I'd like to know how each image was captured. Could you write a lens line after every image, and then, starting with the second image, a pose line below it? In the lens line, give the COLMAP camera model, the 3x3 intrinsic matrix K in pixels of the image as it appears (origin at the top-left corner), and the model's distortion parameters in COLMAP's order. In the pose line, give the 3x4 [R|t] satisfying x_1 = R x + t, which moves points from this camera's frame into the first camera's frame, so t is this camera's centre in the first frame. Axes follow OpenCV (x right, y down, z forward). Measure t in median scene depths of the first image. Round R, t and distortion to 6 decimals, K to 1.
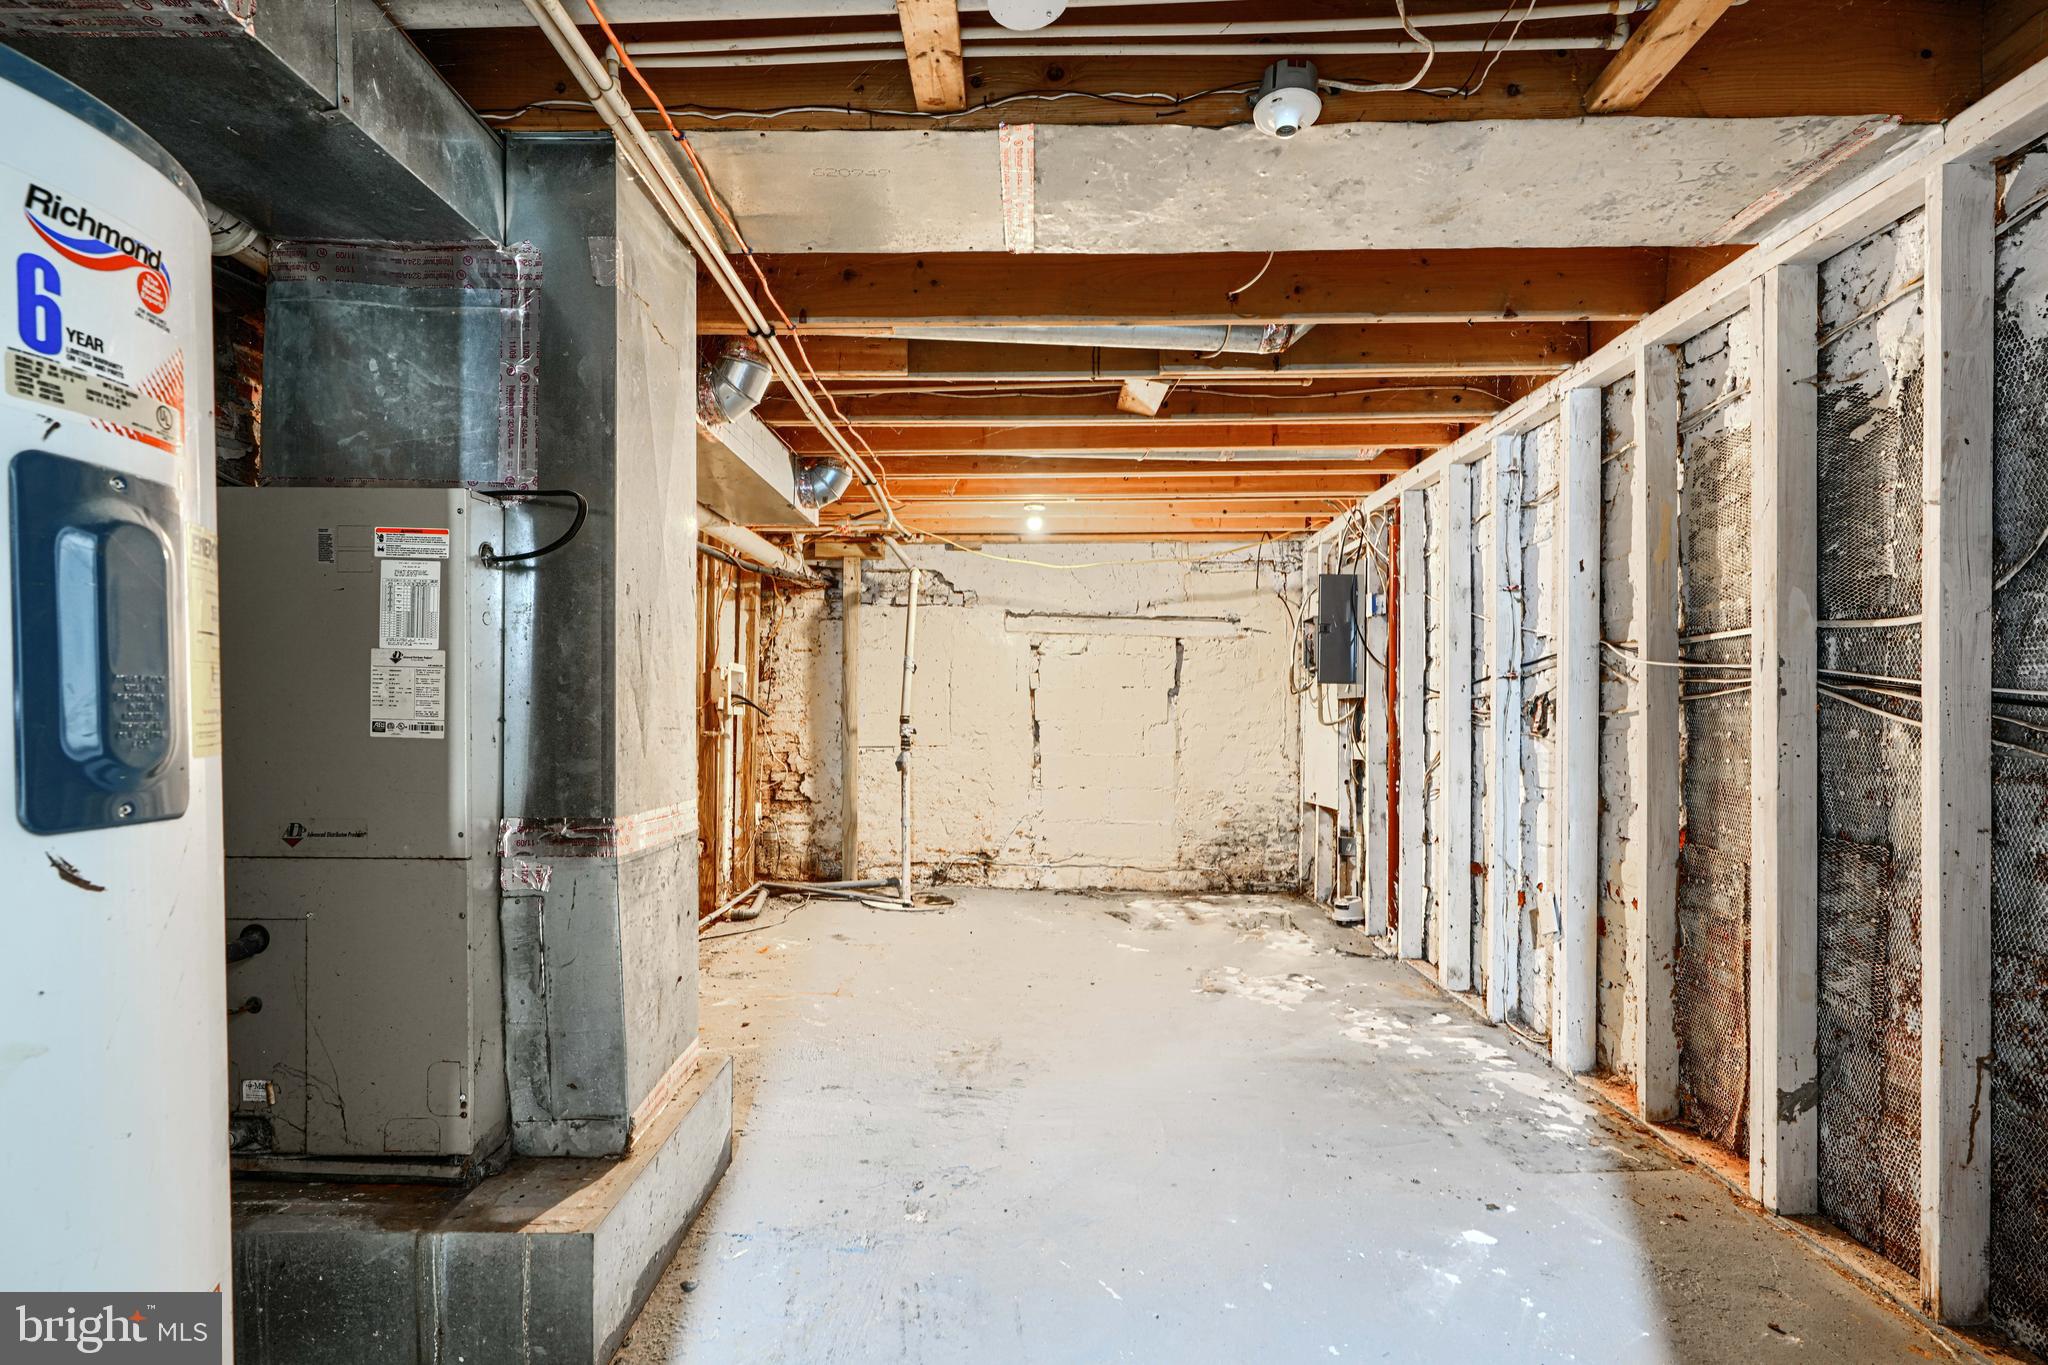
lens RADIAL K [[939.9, 0, 1026.0], [0, 939.9, 735.6], [0, 0, 1]] dist [0.000091, 0.000077]
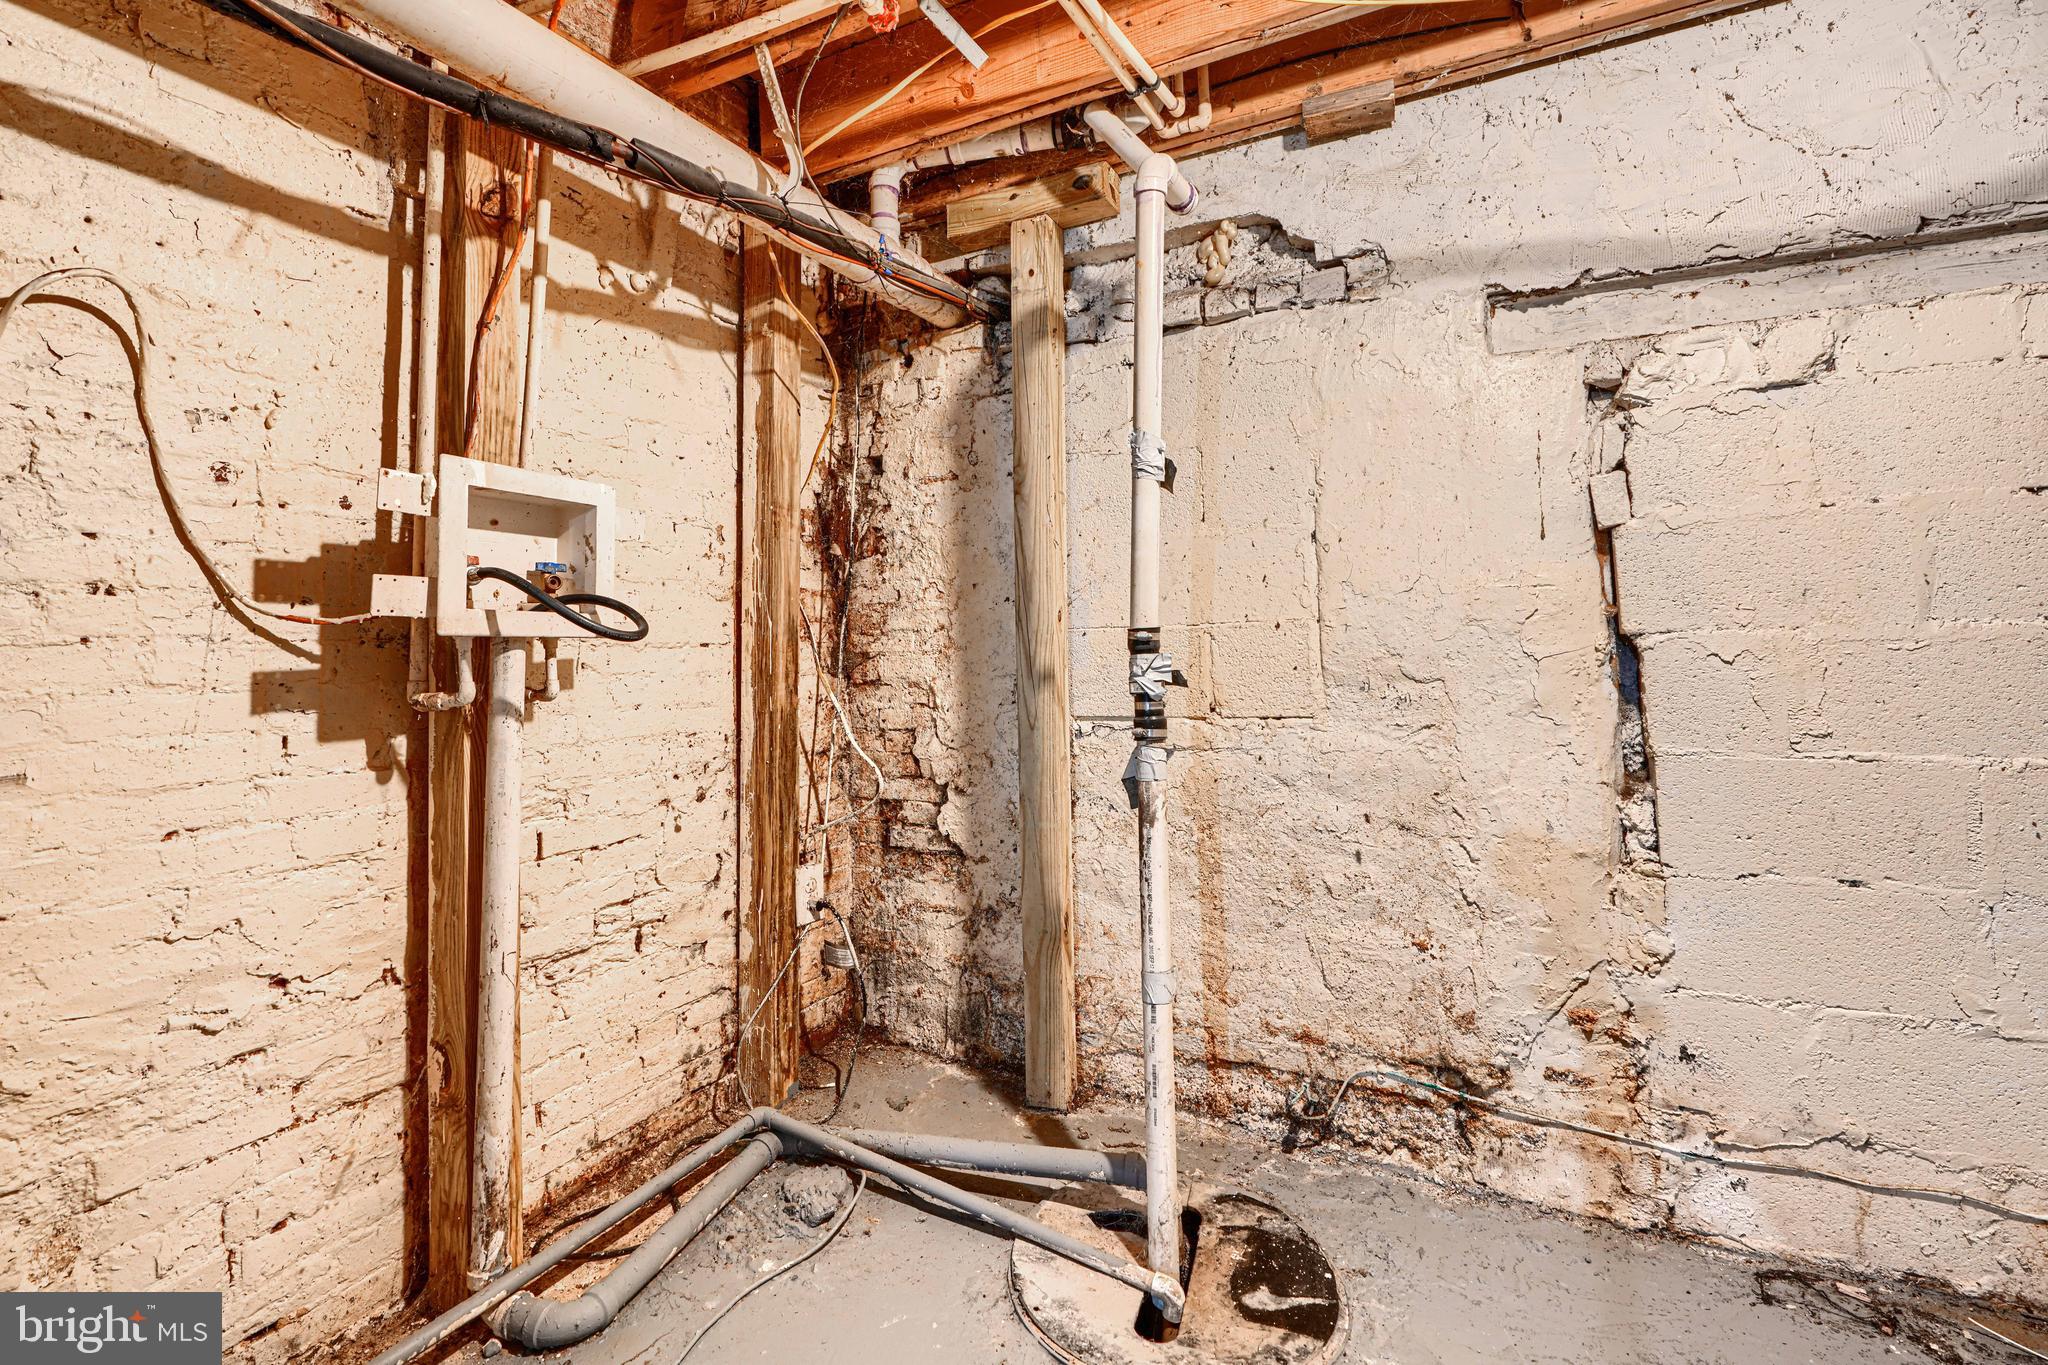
lens RADIAL K [[936.4, 0, 1022.2], [0, 936.4, 587.9], [0, 0, 1]] dist [0.001770, 0.000279]
pose [[0.887409, -0.051861, -0.458057, -0.021539], [0.013275, 0.996115, -0.087061, -0.007585], [0.460792, 0.071178, 0.884649, 0.657737]]
